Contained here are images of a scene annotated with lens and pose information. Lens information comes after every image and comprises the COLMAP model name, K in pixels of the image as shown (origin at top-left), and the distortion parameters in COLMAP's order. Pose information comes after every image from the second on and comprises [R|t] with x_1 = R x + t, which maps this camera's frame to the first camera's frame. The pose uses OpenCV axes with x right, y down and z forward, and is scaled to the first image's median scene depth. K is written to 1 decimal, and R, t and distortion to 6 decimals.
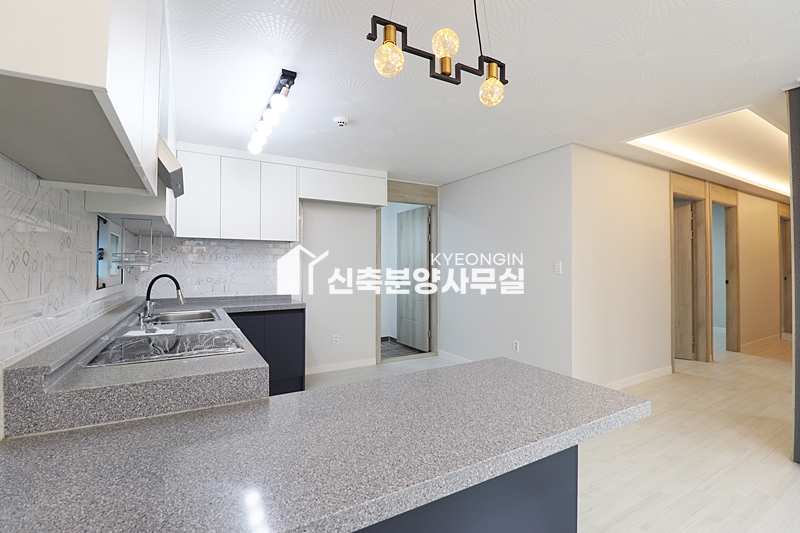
lens RADIAL K [[368.3, 0, 399.5], [0, 368.3, 261.6], [0, 0, 1]] dist [-0.011026, -0.008438]
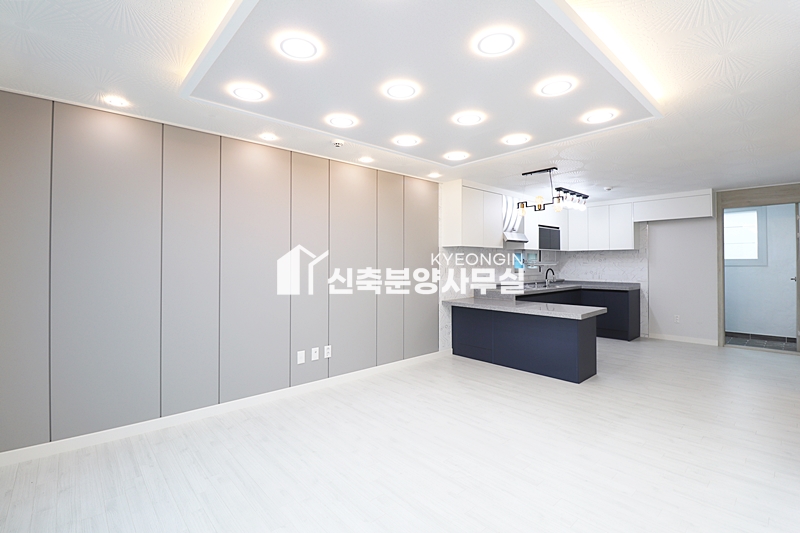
lens RADIAL K [[368.3, 0, 409.7], [0, 368.3, 257.7], [0, 0, 1]] dist [-0.011026, -0.008438]
pose [[0.242991, -0.017308, -0.969874, 1.028379], [0.015775, 0.999779, -0.013889, -0.012016], [0.969900, -0.011924, 0.243210, -0.327770]]
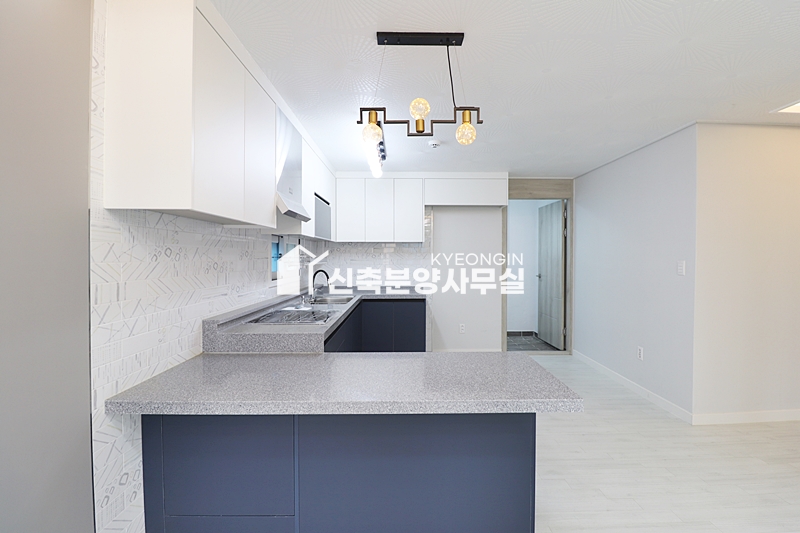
lens RADIAL K [[368.3, 0, 397.4], [0, 368.3, 260.0], [0, 0, 1]] dist [-0.011026, -0.008438]
pose [[0.867894, 0.003063, -0.496740, 0.242046], [0.007938, 0.999768, 0.020032, -0.021662], [0.496686, -0.021329, 0.867668, -0.075373]]
